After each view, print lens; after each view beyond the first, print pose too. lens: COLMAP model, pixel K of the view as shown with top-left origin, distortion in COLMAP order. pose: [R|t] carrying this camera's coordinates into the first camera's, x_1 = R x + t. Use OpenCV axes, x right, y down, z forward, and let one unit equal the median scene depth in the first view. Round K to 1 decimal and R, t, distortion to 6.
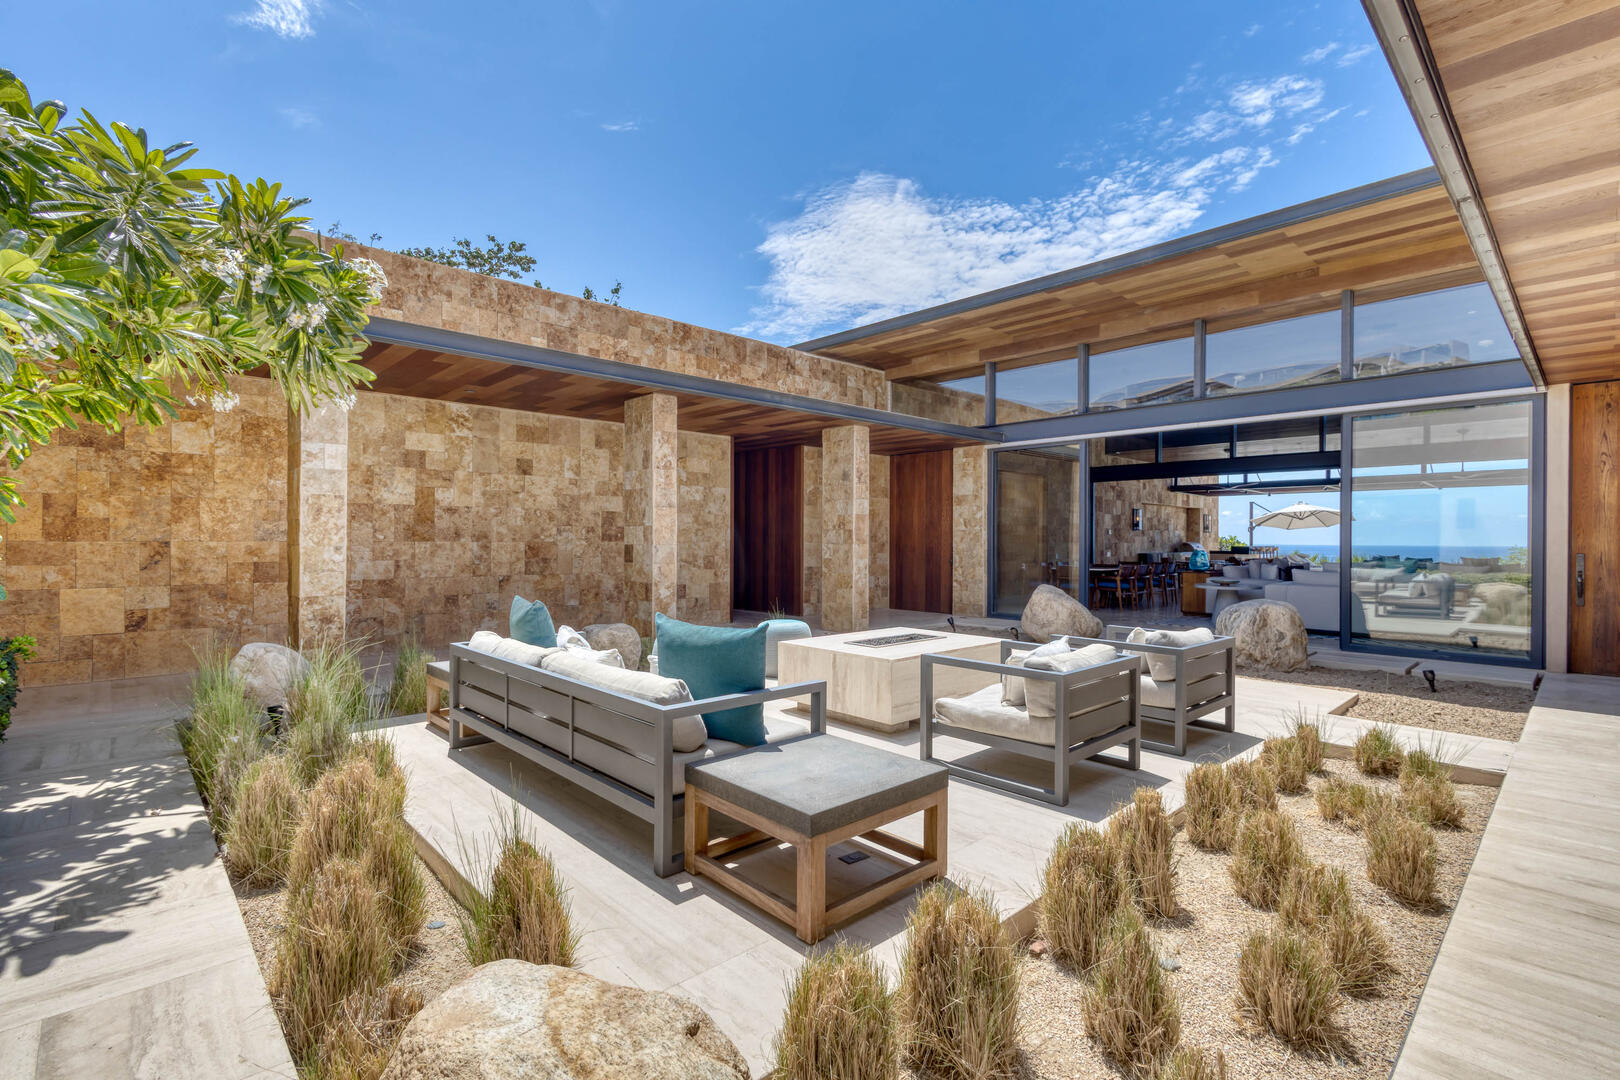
lens RADIAL K [[744.9, 0, 811.5], [0, 744.9, 541.0], [0, 0, 1]] dist [0.014198, -0.002260]
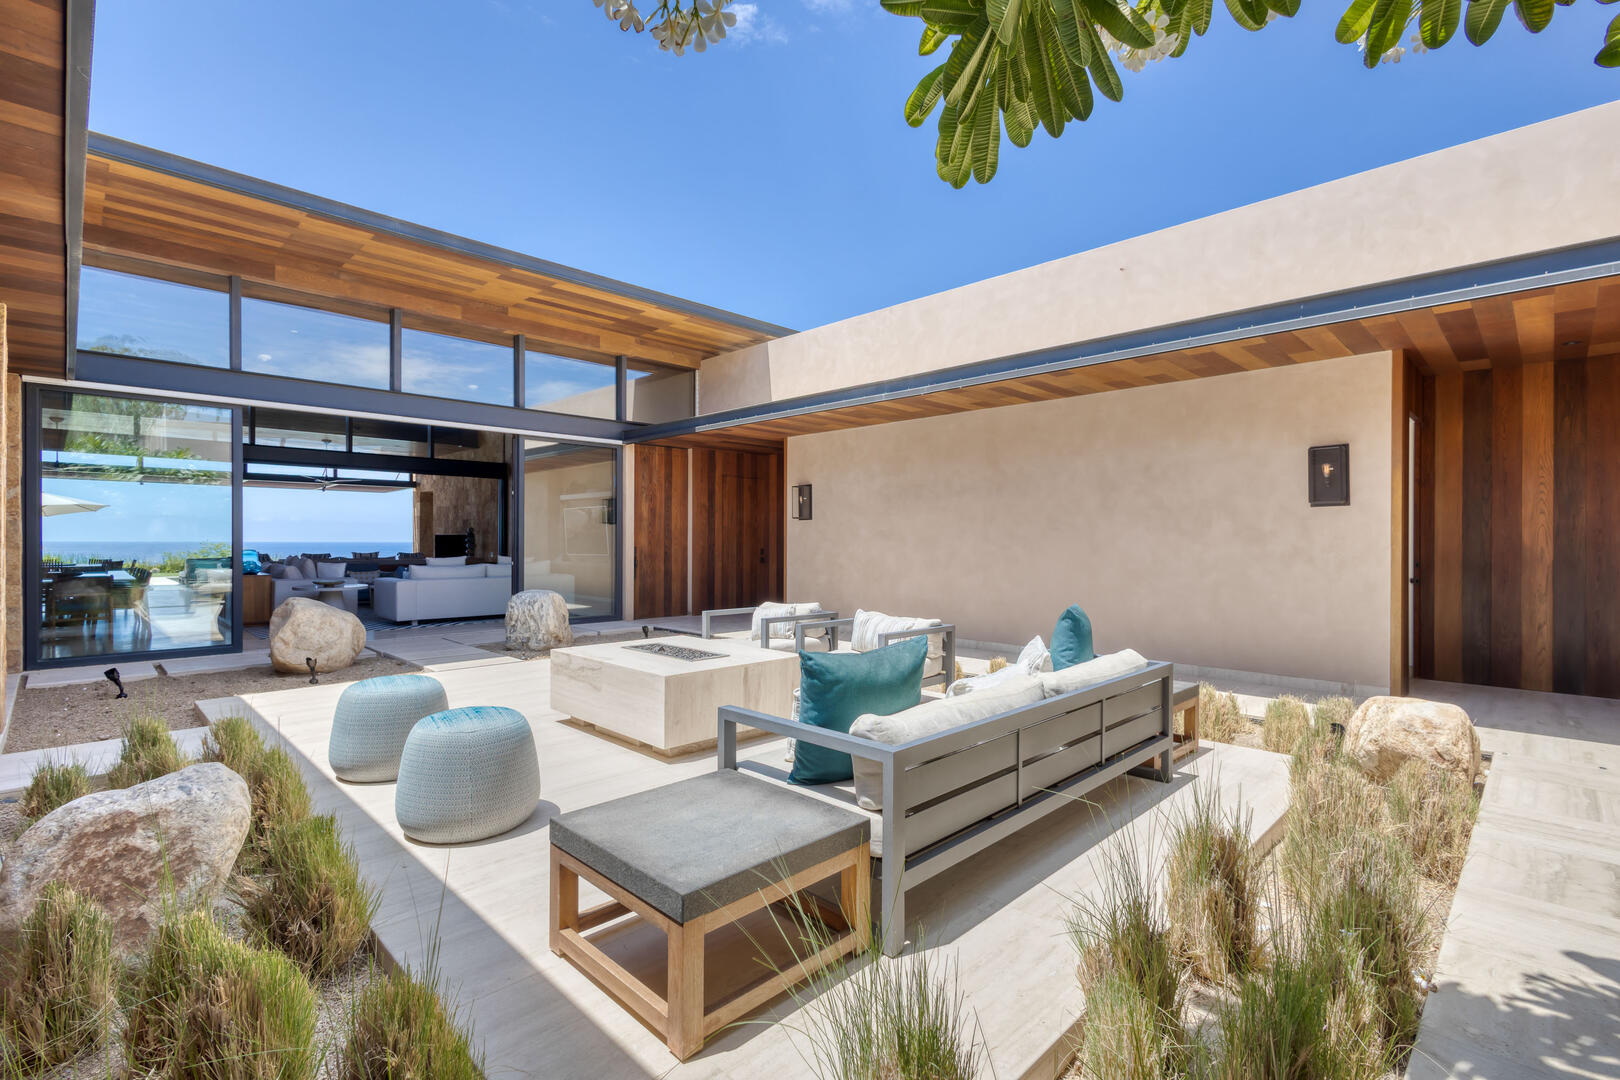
lens RADIAL K [[744.9, 0, 808.7], [0, 744.9, 539.4], [0, 0, 1]] dist [0.014198, -0.002260]
pose [[-0.036953, -0.004489, 0.999307, -0.979816], [-0.000937, 0.999990, 0.004458, -0.009711], [-0.999317, -0.000772, -0.036957, 1.070439]]
